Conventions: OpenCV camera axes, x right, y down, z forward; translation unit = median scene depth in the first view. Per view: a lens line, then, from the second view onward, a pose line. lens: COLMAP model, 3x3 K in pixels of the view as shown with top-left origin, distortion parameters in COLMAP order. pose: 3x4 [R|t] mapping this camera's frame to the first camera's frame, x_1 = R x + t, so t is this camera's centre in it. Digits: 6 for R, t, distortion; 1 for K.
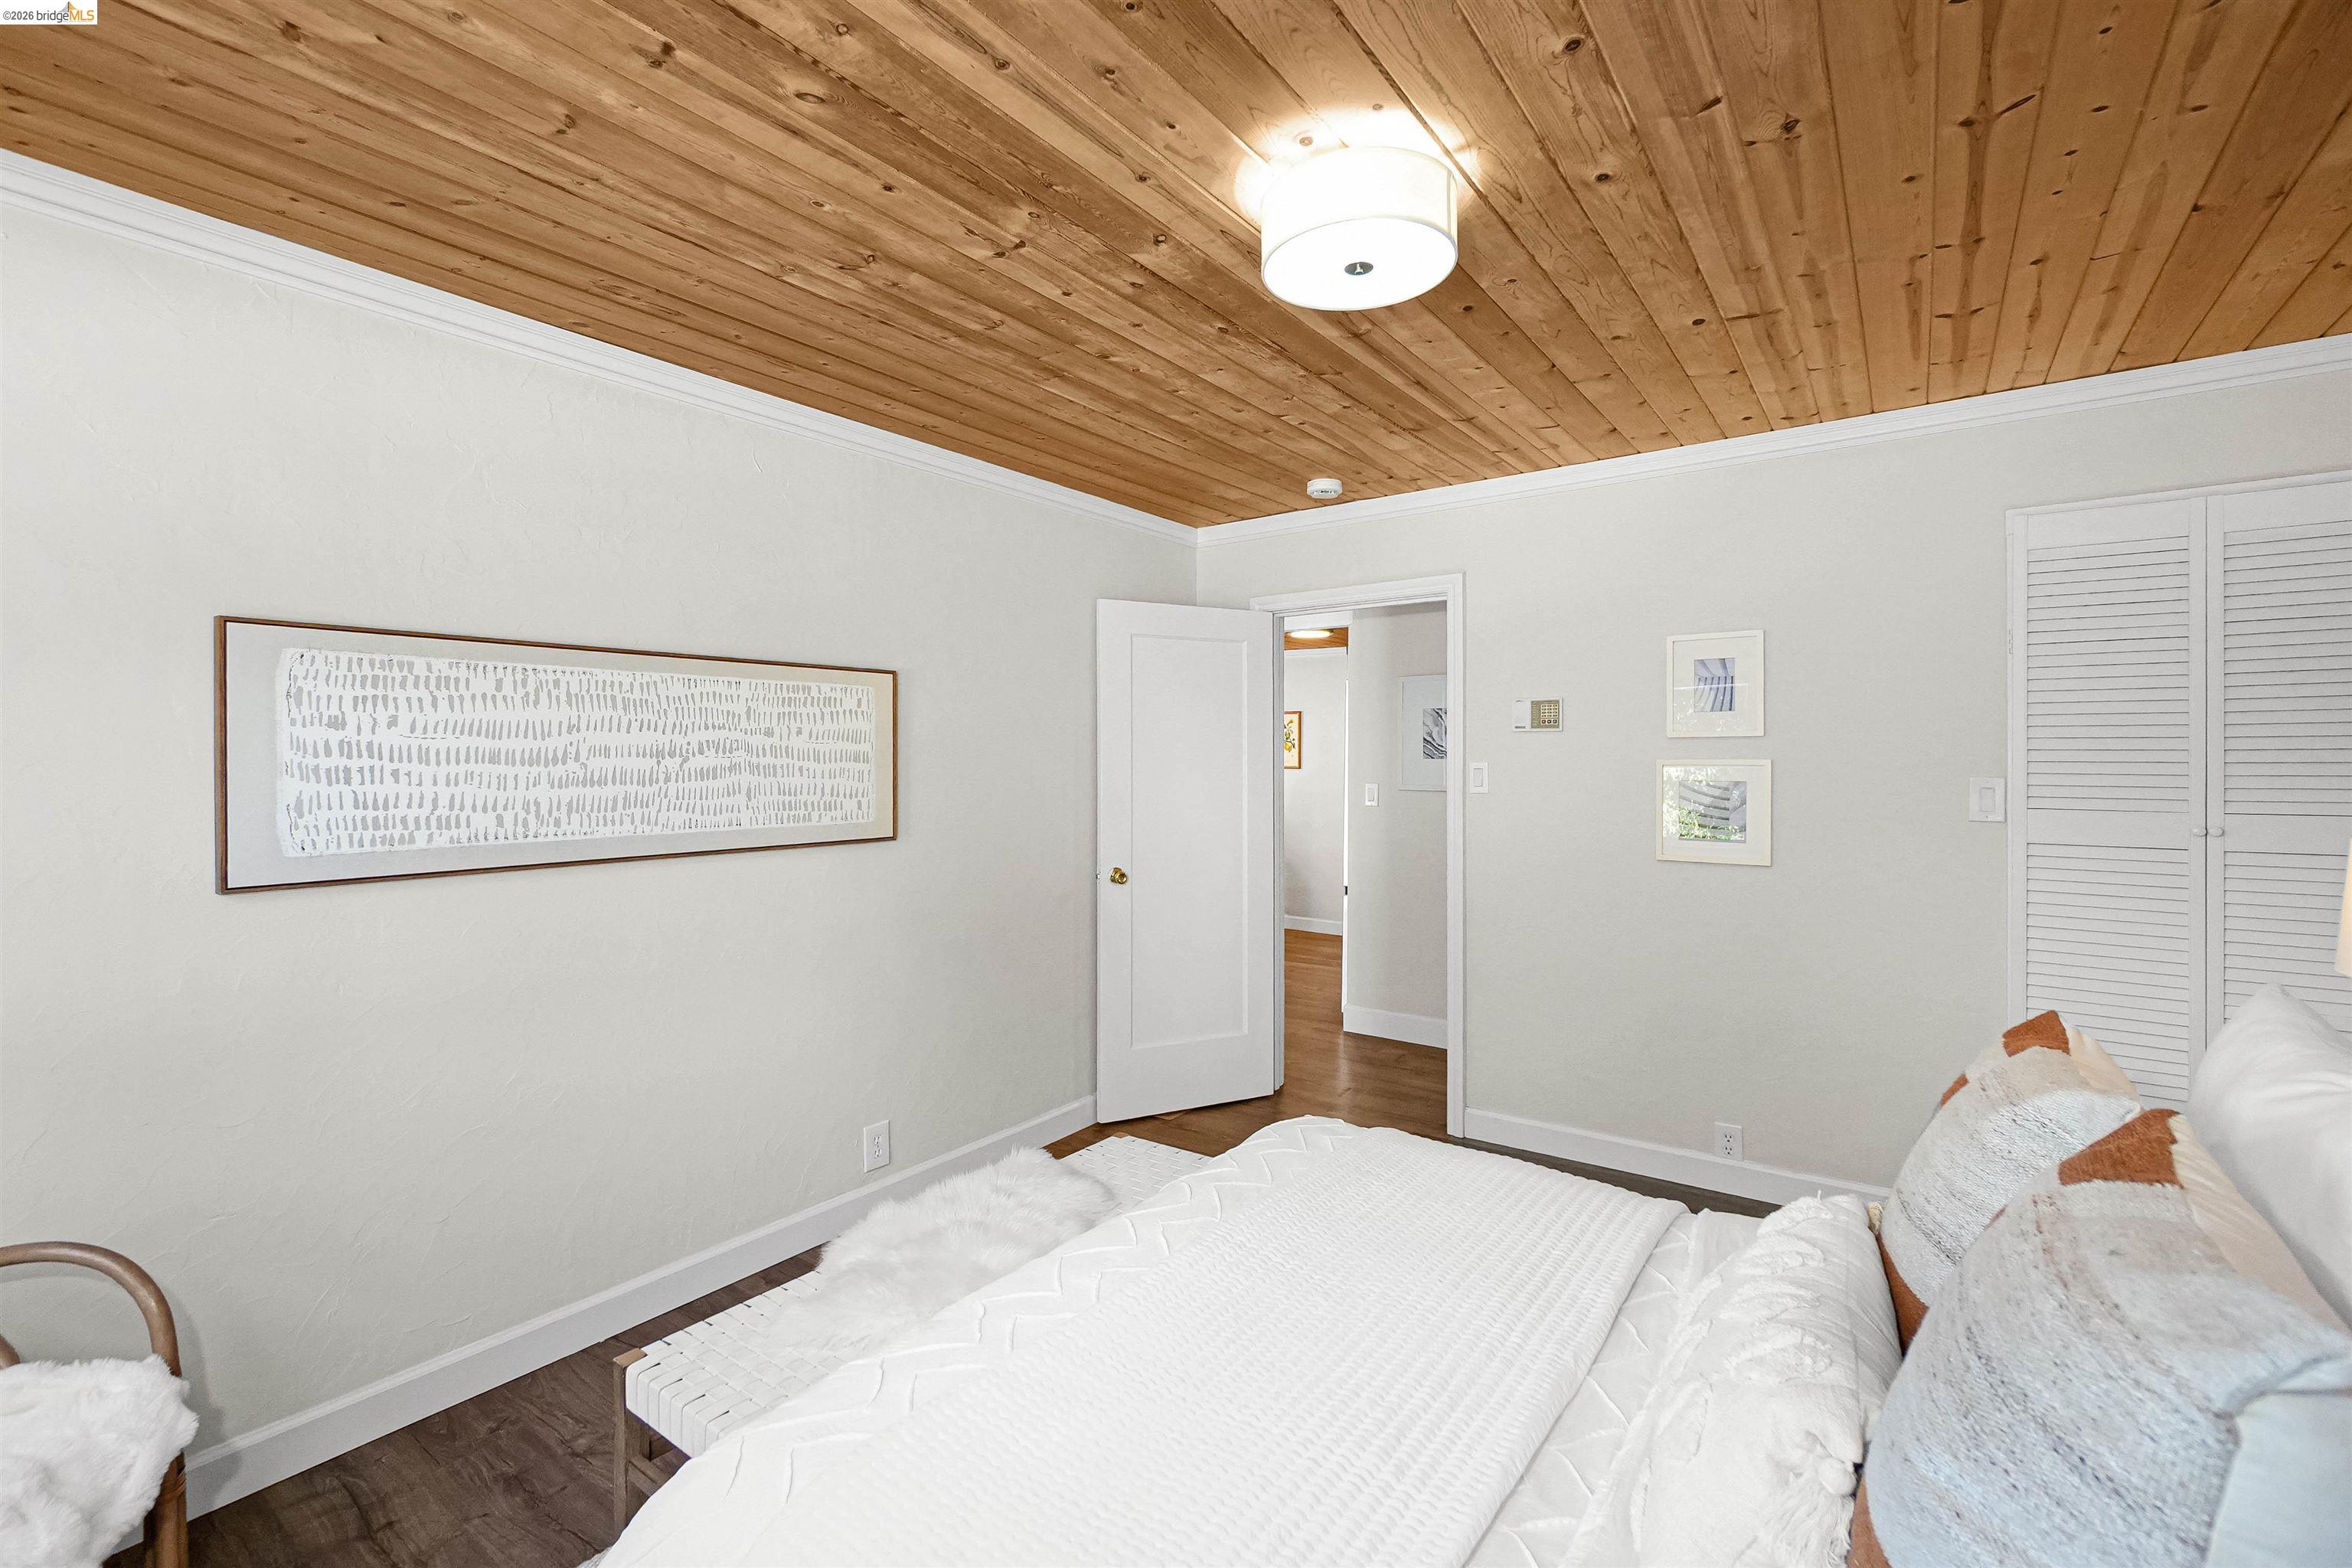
lens RADIAL K [[1026.9, 0, 1184.7], [0, 1026.9, 794.3], [0, 0, 1]] dist [-0.014307, 0.007005]
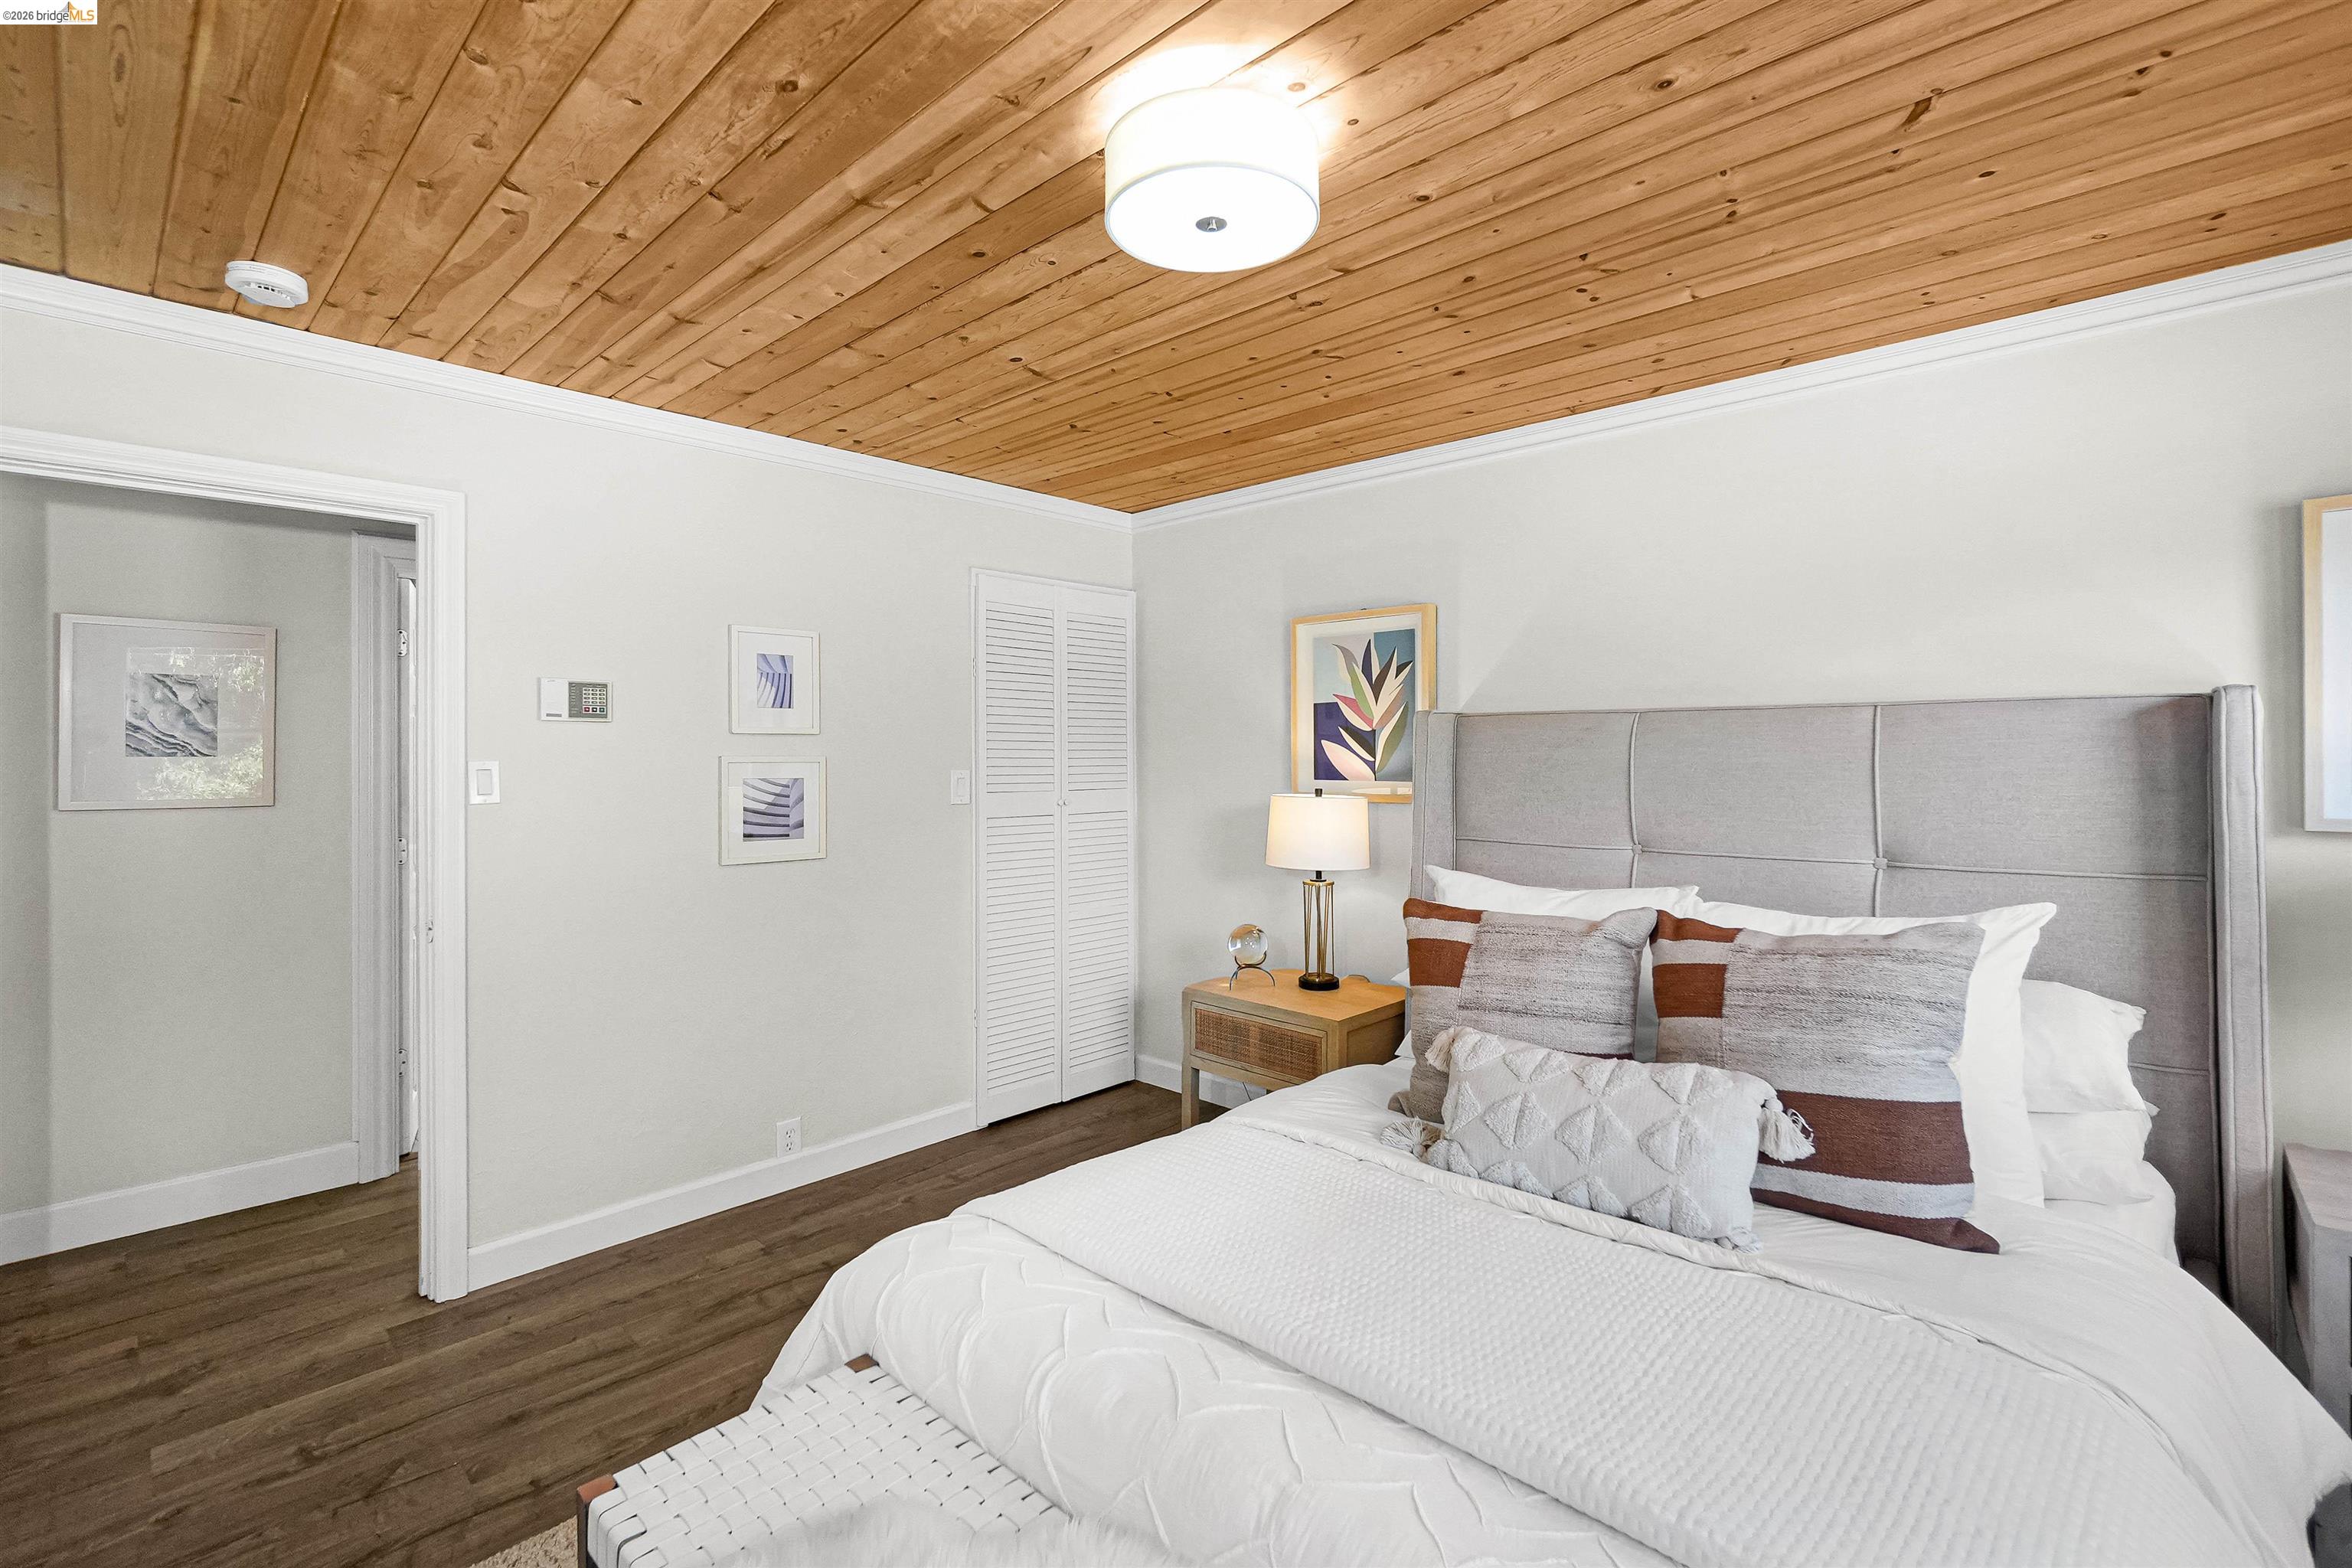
lens RADIAL K [[1026.9, 0, 1184.7], [0, 1026.9, 794.3], [0, 0, 1]] dist [-0.014307, 0.007005]
pose [[0.137056, -0.027953, 0.990169, -0.415809], [0.045997, 0.998703, 0.021827, -0.001284], [-0.989495, 0.042553, 0.138164, 0.476659]]
